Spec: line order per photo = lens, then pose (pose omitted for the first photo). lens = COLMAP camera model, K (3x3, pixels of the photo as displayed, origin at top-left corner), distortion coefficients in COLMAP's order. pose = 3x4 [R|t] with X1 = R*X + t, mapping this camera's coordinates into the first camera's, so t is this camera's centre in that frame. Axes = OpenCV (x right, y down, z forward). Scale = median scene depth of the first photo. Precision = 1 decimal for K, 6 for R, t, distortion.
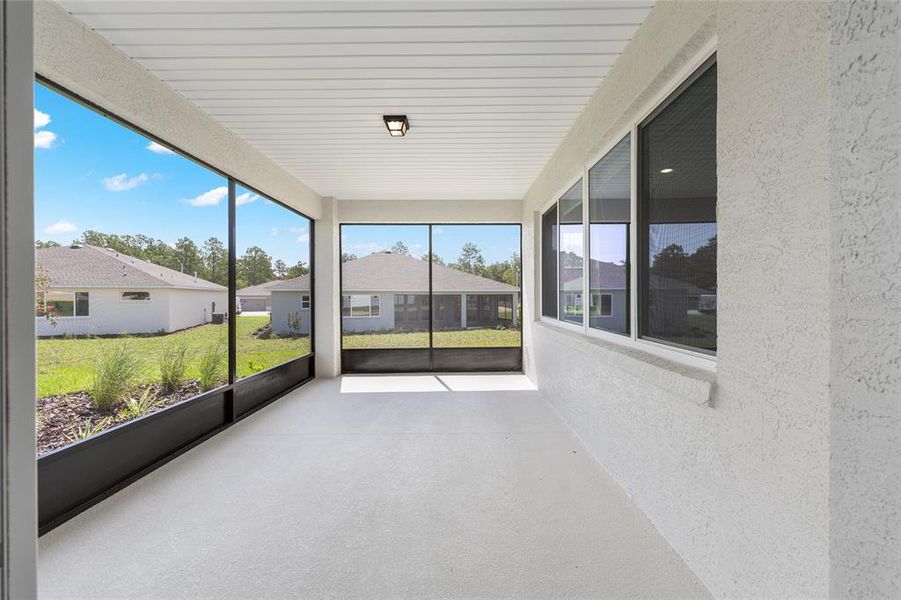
lens RADIAL K [[360.5, 0, 455.6], [0, 360.5, 295.6], [0, 0, 1]] dist [-0.002189, 0.000558]
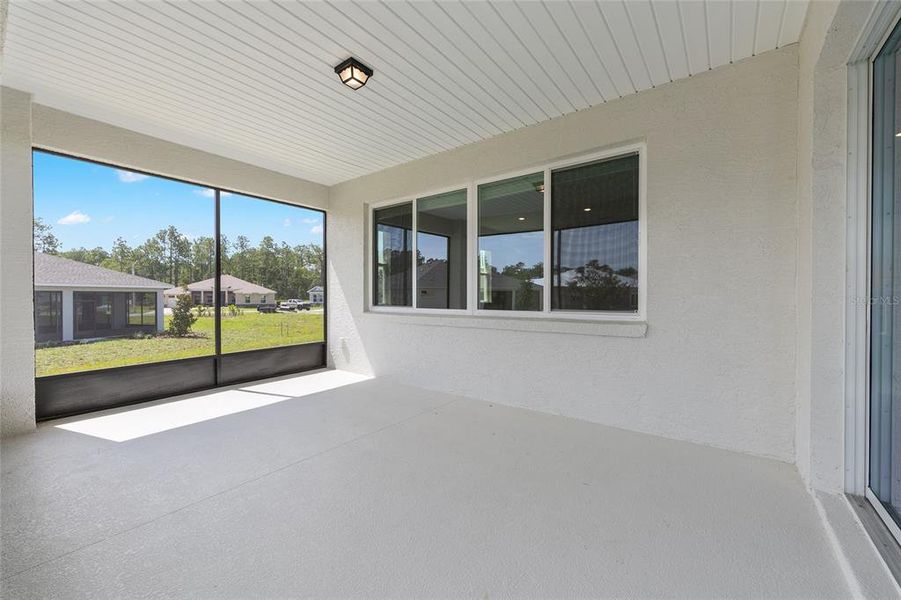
lens RADIAL K [[360.5, 0, 450.8], [0, 360.5, 299.0], [0, 0, 1]] dist [-0.002189, 0.000558]
pose [[0.602811, -0.001700, 0.797882, -0.370956], [-0.004069, 0.999978, 0.005205, 0.023740], [-0.797874, -0.006384, 0.602791, 0.166376]]
